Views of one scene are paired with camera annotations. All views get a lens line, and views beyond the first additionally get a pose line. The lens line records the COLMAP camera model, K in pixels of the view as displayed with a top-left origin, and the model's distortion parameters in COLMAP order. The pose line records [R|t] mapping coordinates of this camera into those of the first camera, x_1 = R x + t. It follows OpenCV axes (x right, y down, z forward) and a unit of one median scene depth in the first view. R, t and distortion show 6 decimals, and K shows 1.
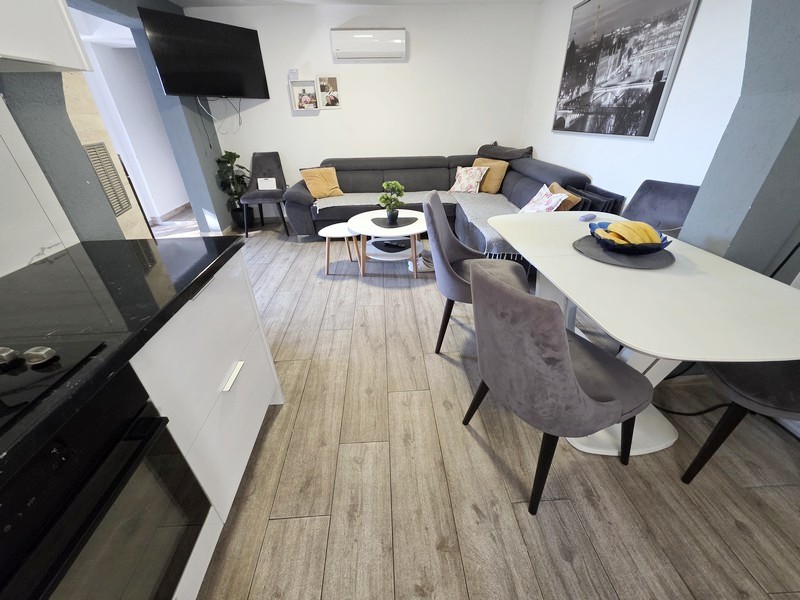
lens RADIAL K [[319.1, 0, 398.8], [0, 319.1, 296.7], [0, 0, 1]] dist [0.000386, 0.000923]
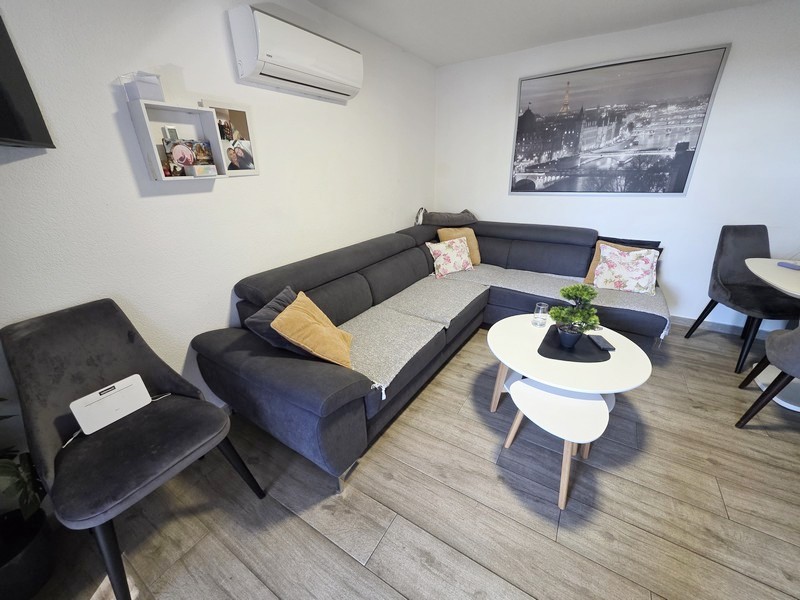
lens RADIAL K [[319.1, 0, 398.6], [0, 319.1, 297.9], [0, 0, 1]] dist [0.000386, 0.000923]
pose [[0.575811, -0.307037, 0.757740, -0.612536], [0.419978, 0.906260, 0.048074, -0.461547], [-0.701470, 0.290553, 0.650784, 0.770030]]
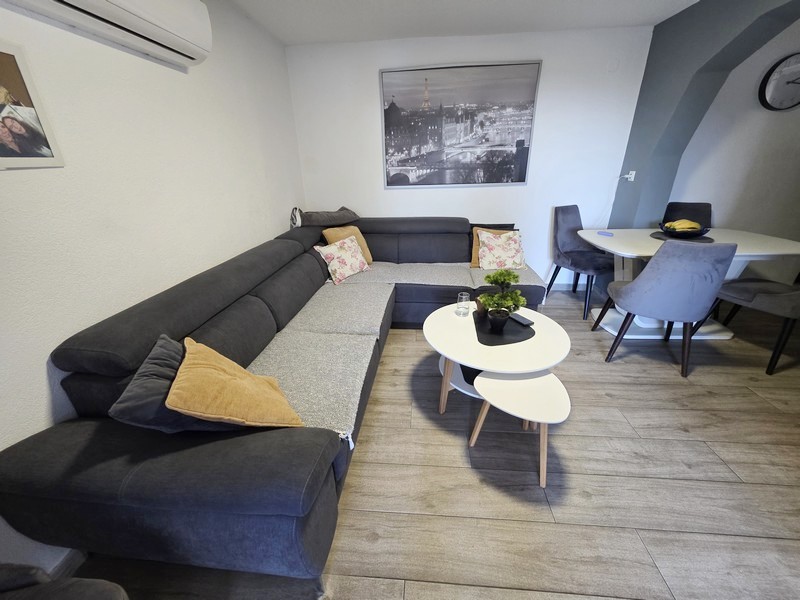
lens RADIAL K [[319.1, 0, 398.6], [0, 319.1, 297.8], [0, 0, 1]] dist [0.000386, 0.000923]
pose [[0.131658, -0.377845, 0.916460, -0.579774], [0.512395, 0.817364, 0.263378, -0.530617], [-0.848598, 0.434913, 0.301218, 0.908987]]
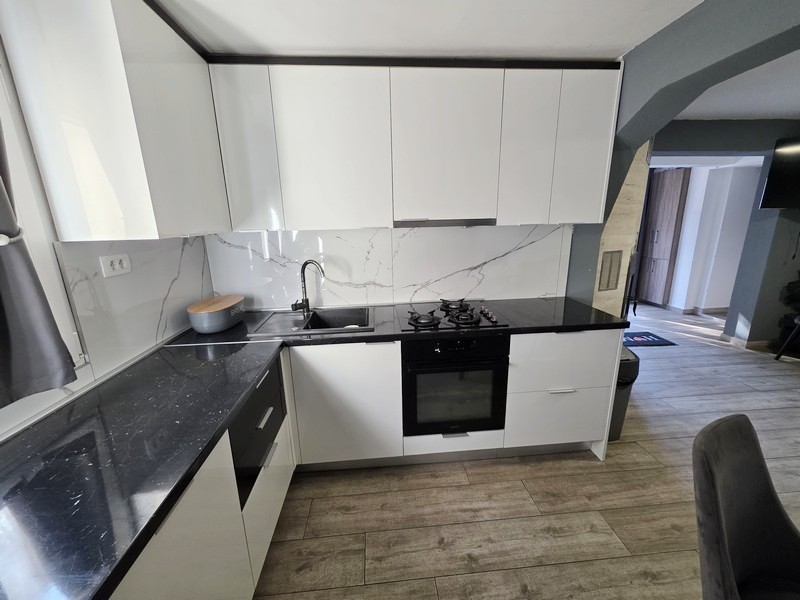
lens RADIAL K [[319.1, 0, 398.4], [0, 319.1, 300.4], [0, 0, 1]] dist [0.000386, 0.000923]
pose [[0.025298, 0.264748, -0.963986, 0.332422], [-0.481219, 0.848445, 0.220387, -0.037086], [0.876236, 0.458313, 0.148865, -0.059753]]
